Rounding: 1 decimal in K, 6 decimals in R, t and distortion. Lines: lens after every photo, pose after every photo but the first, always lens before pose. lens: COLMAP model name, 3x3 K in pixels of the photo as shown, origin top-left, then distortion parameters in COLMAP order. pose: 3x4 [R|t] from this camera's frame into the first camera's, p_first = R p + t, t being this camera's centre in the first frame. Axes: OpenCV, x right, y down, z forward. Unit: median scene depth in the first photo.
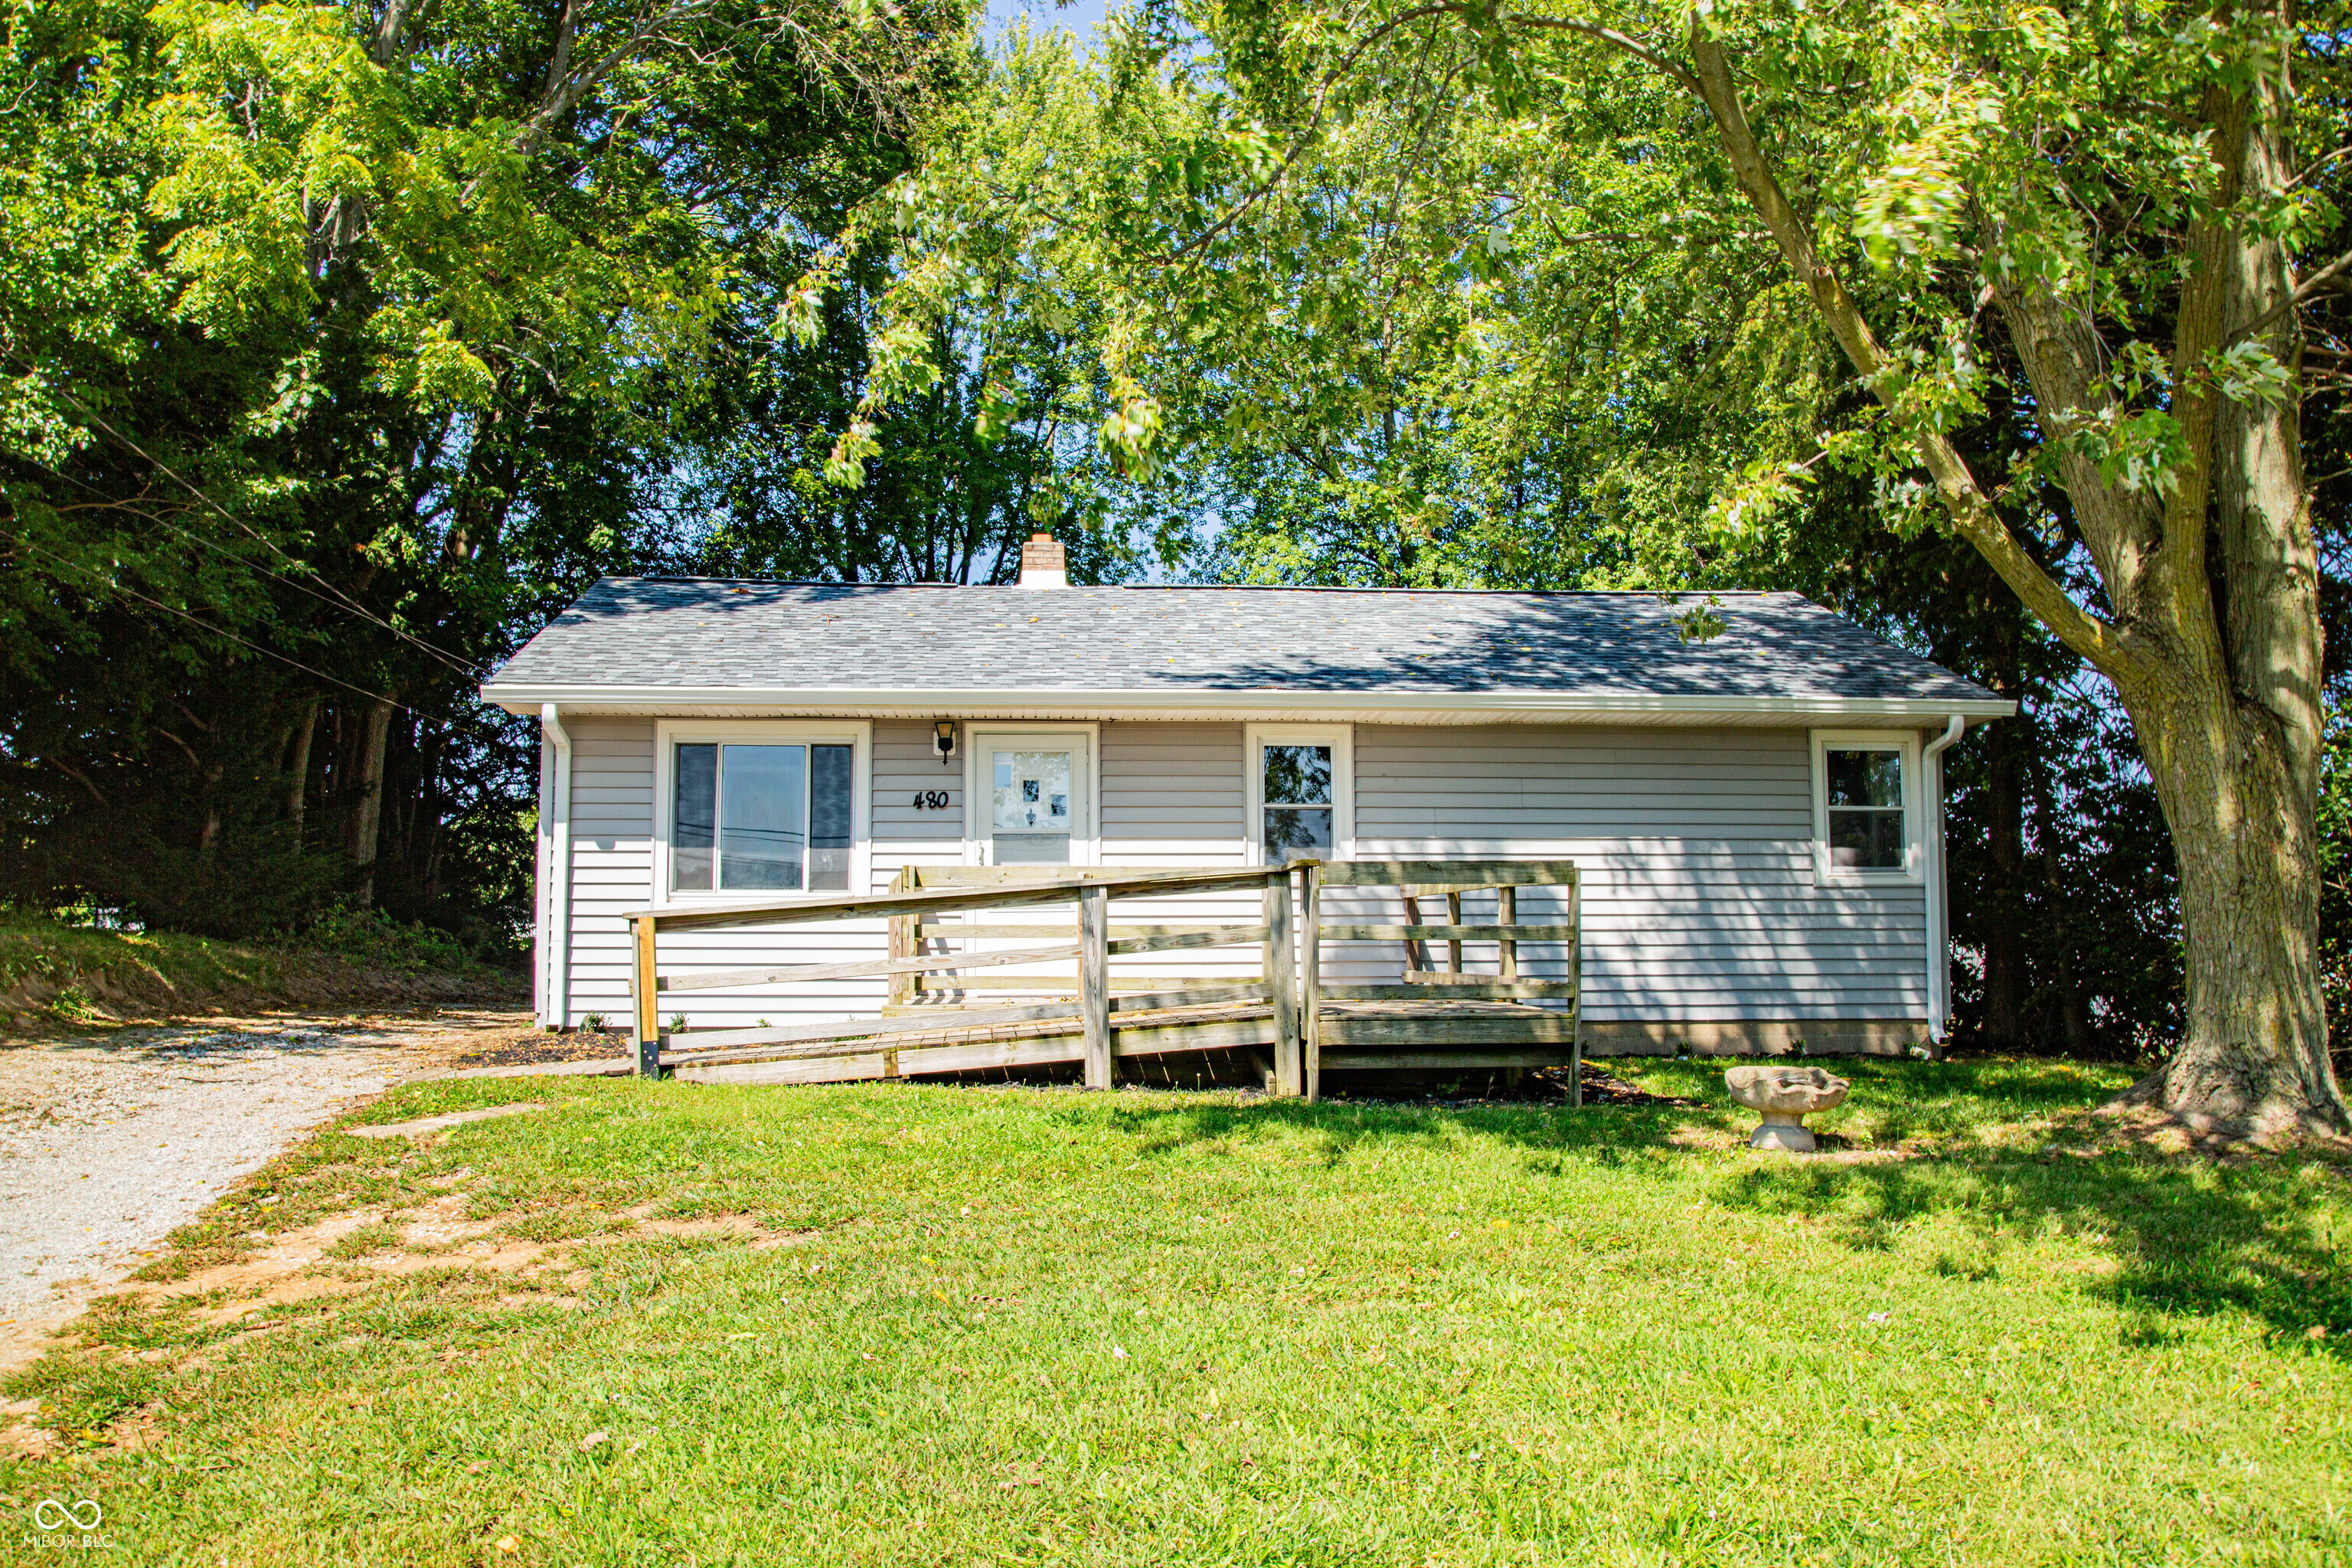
lens RADIAL K [[2075.7, 0, 1180.0], [0, 2075.7, 791.9], [0, 0, 1]] dist [-0.012859, 0.003134]
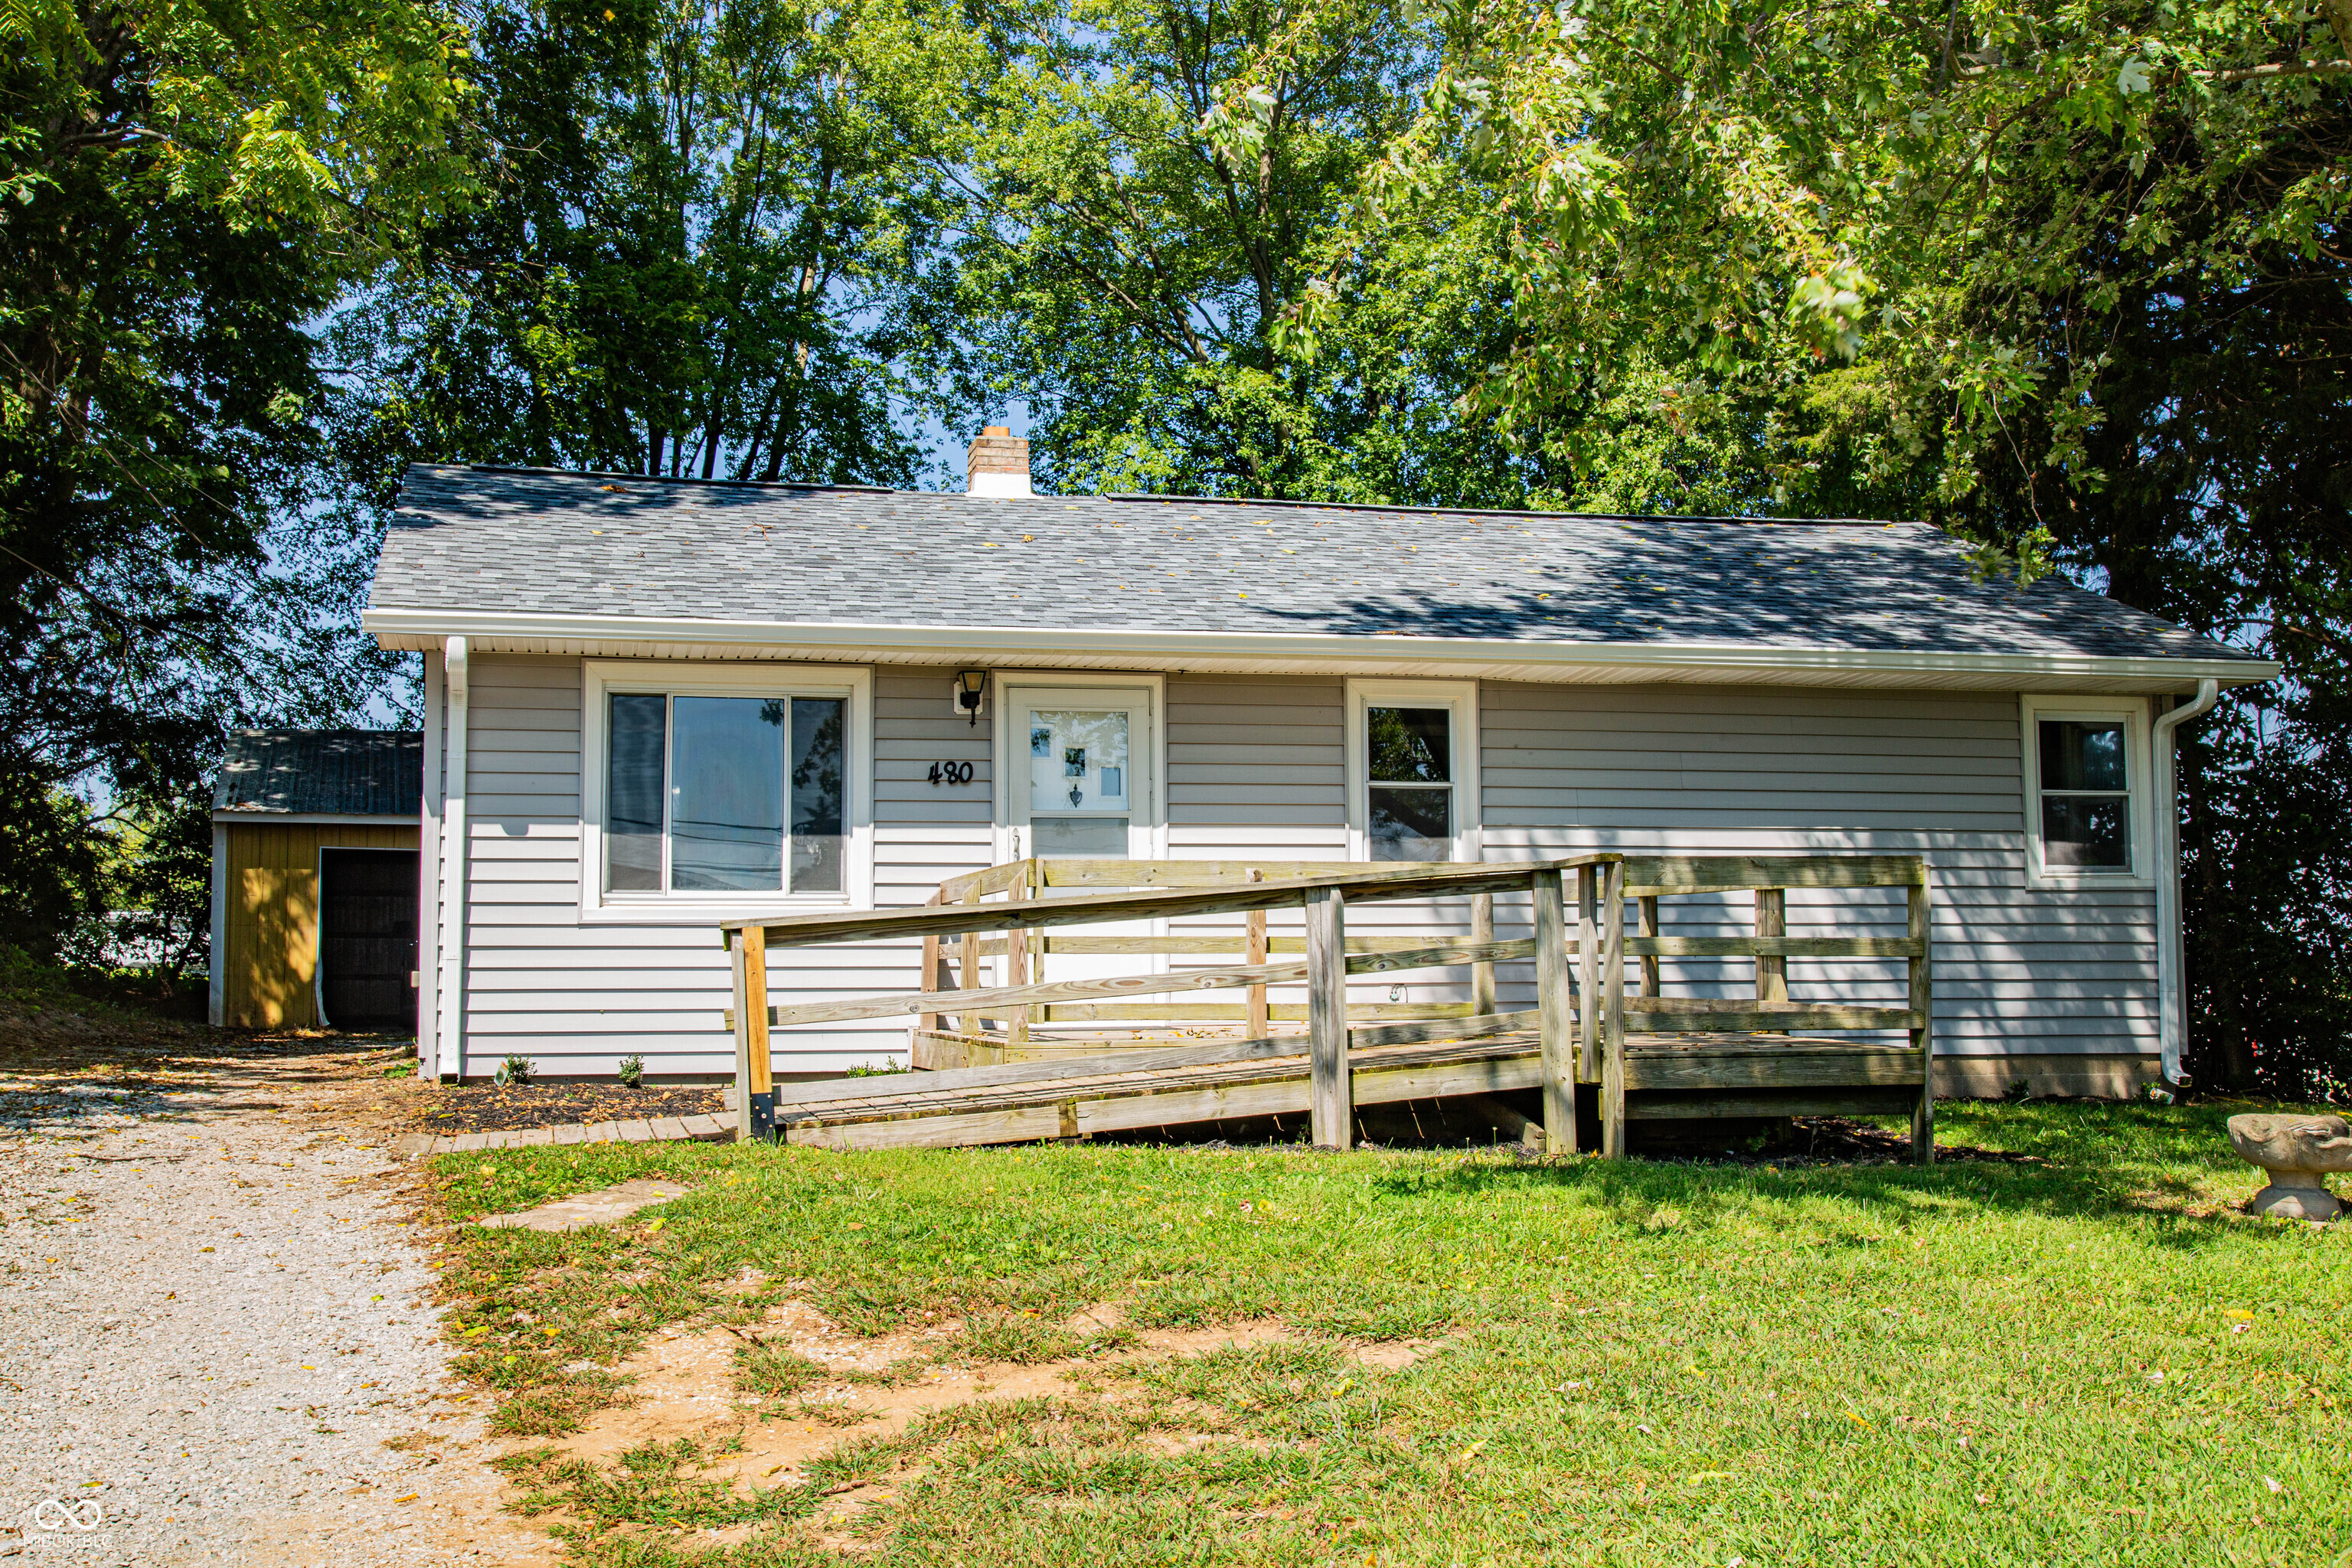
lens RADIAL K [[2700.6, 0, 1176.0], [0, 2700.6, 779.2], [0, 0, 1]] dist [0.054315, 0.000000]
pose [[0.987833, 0.008579, 0.155285, -0.193015], [-0.009423, 0.999945, 0.004700, 0.000830], [-0.155236, -0.006106, 0.987859, 0.009455]]
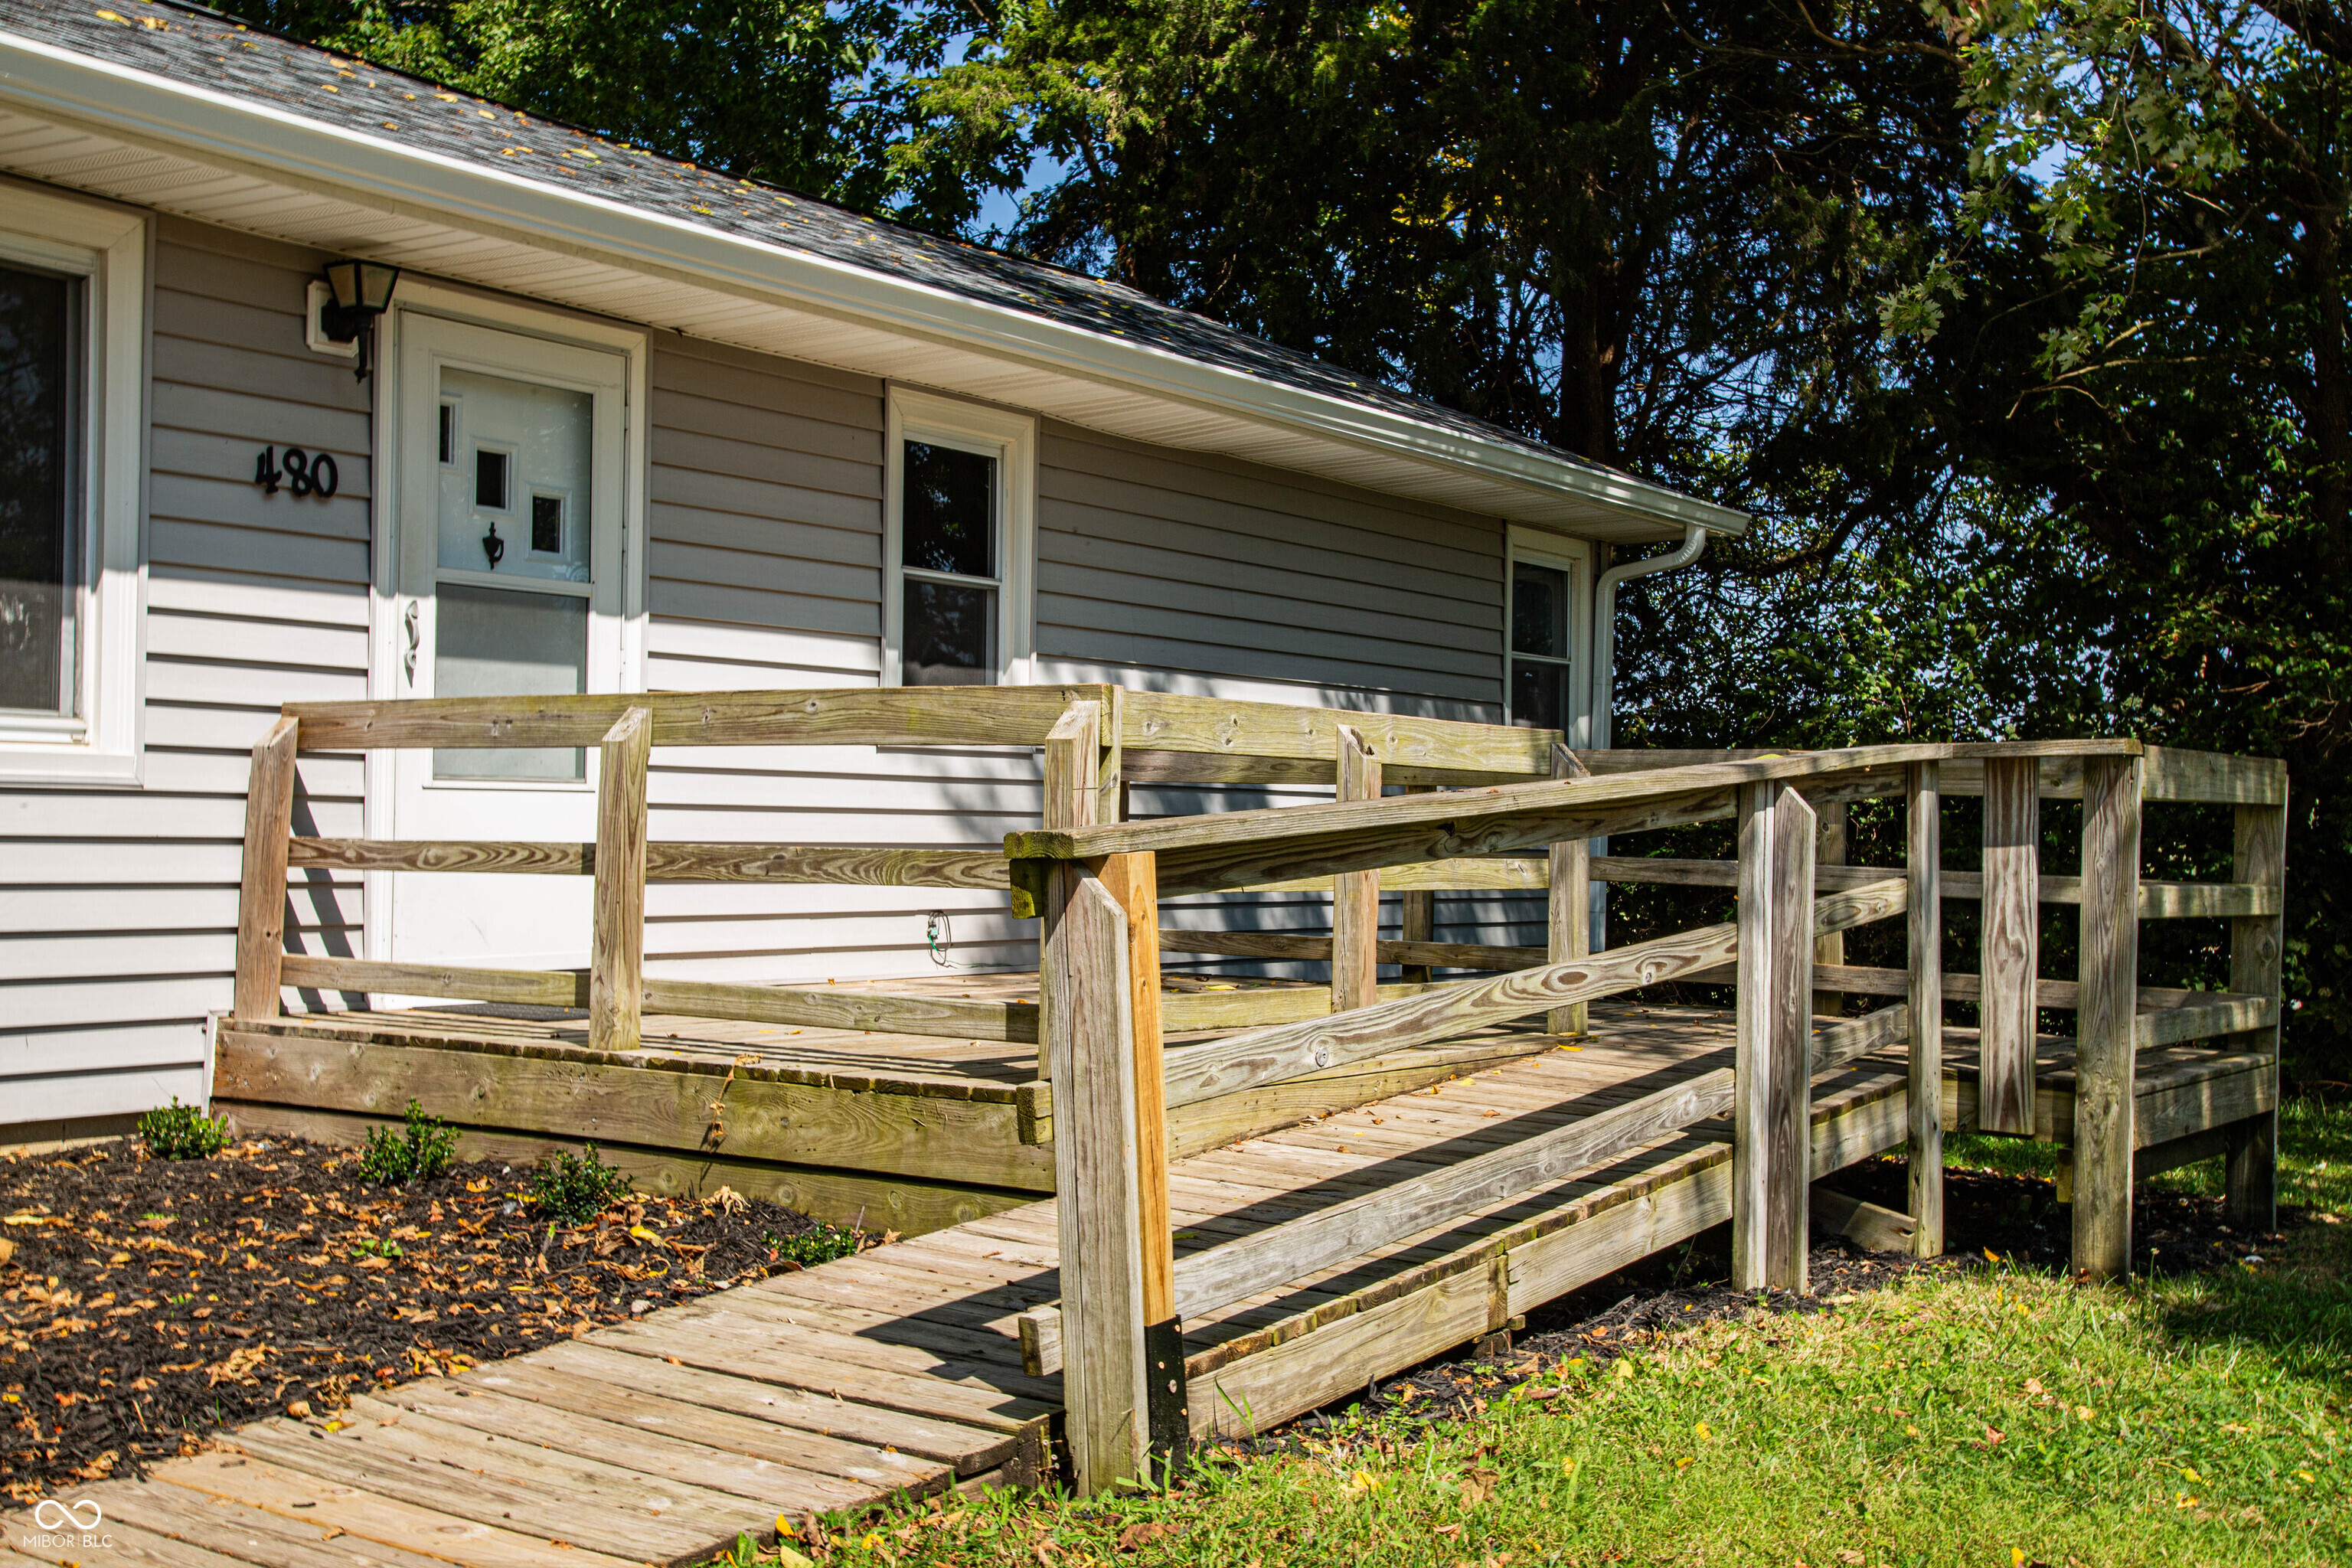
lens RADIAL K [[2700.6, 0, 1177.5], [0, 2700.6, 788.7], [0, 0, 1]] dist [0.054315, 0.000000]
pose [[0.649646, 0.029547, 0.759662, -0.377672], [-0.078301, 0.996531, 0.028202, 0.033253], [-0.756194, -0.077804, 0.649706, 0.578503]]
